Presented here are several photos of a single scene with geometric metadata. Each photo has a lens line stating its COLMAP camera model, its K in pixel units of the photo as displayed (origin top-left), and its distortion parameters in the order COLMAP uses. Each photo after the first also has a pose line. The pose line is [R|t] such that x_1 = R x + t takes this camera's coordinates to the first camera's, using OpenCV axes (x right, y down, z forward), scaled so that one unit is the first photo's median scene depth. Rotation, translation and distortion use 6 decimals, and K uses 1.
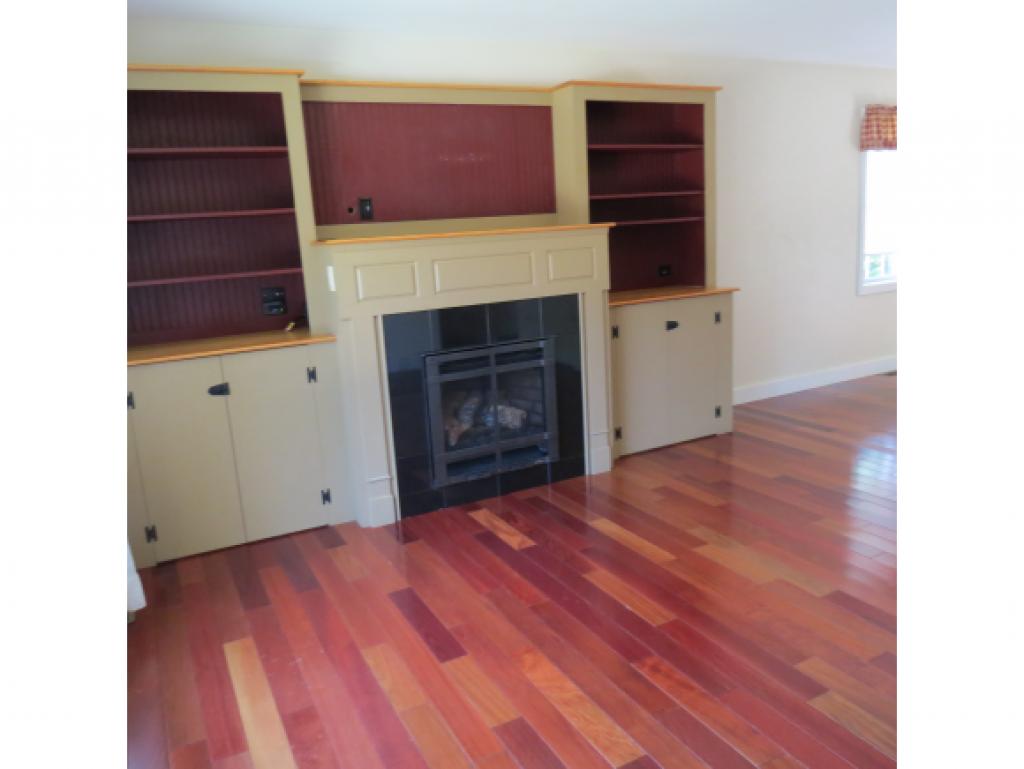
lens RADIAL K [[725.3, 0, 512.0], [0, 725.3, 384.5], [0, 0, 1]] dist [-0.055194, -0.000814]
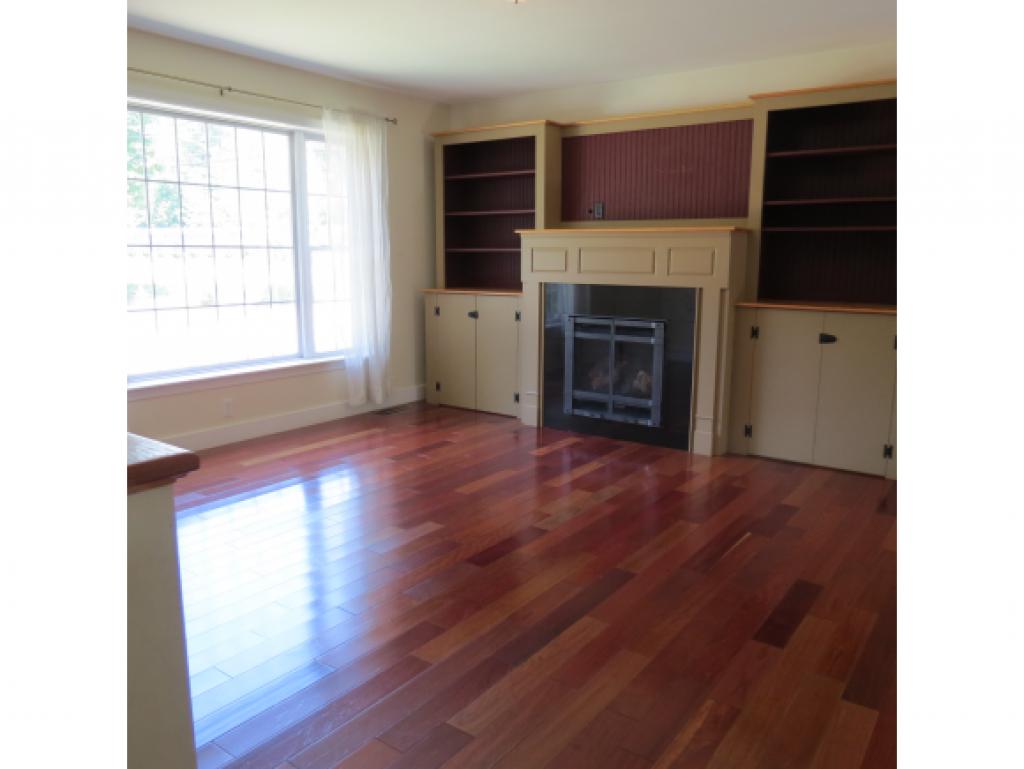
lens RADIAL K [[739.8, 0, 512.0], [0, 739.8, 384.5], [0, 0, 1]] dist [-0.024692, 0.002484]
pose [[0.443859, 0.216090, -0.869652, 1.026092], [-0.218565, 0.967285, 0.128797, -0.067207], [0.869033, 0.132908, 0.476568, 0.223021]]
